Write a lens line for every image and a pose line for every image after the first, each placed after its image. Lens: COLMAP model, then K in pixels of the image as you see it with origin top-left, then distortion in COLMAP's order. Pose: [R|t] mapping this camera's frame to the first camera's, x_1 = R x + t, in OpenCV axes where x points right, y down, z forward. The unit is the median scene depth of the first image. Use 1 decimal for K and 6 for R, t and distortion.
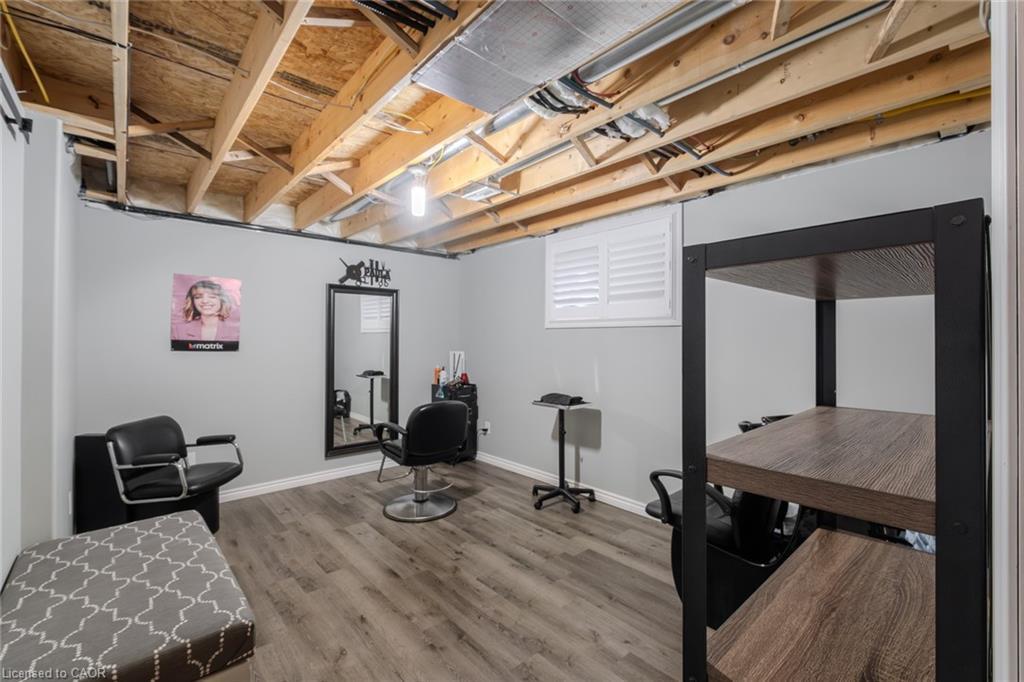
lens RADIAL K [[451.1, 0, 539.7], [0, 451.1, 342.6], [0, 0, 1]] dist [0.007039, -0.006467]
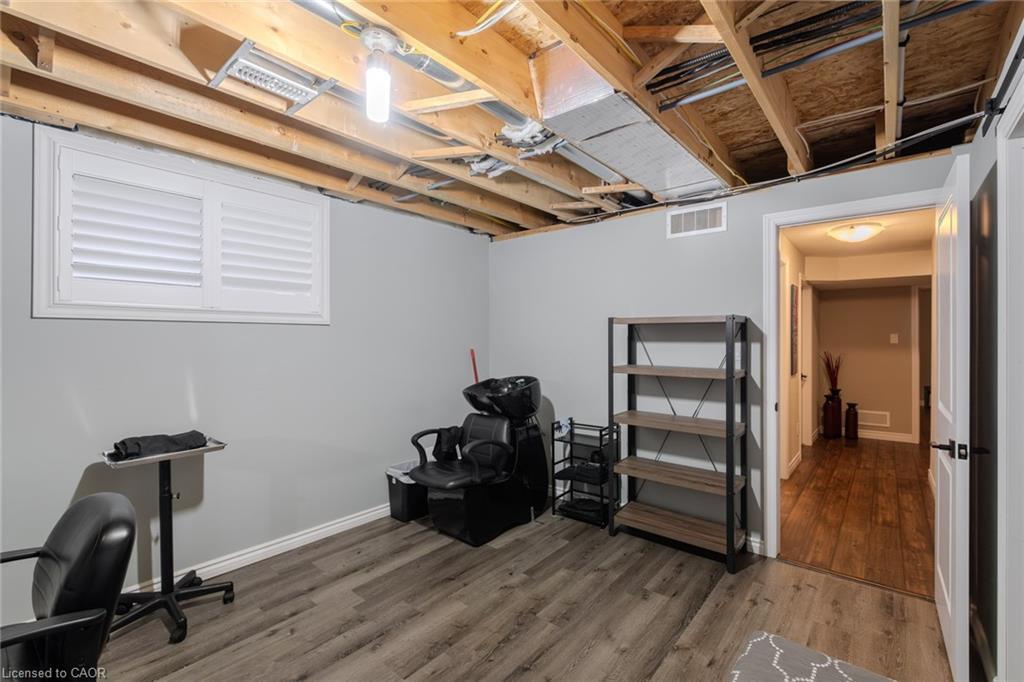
lens RADIAL K [[451.1, 0, 512.8], [0, 451.1, 336.3], [0, 0, 1]] dist [0.007039, -0.006467]
pose [[-0.130329, 0.002203, 0.991468, -0.789877], [0.009779, 0.999952, -0.000937, -0.007926], [-0.991423, 0.009574, -0.130345, 0.843974]]
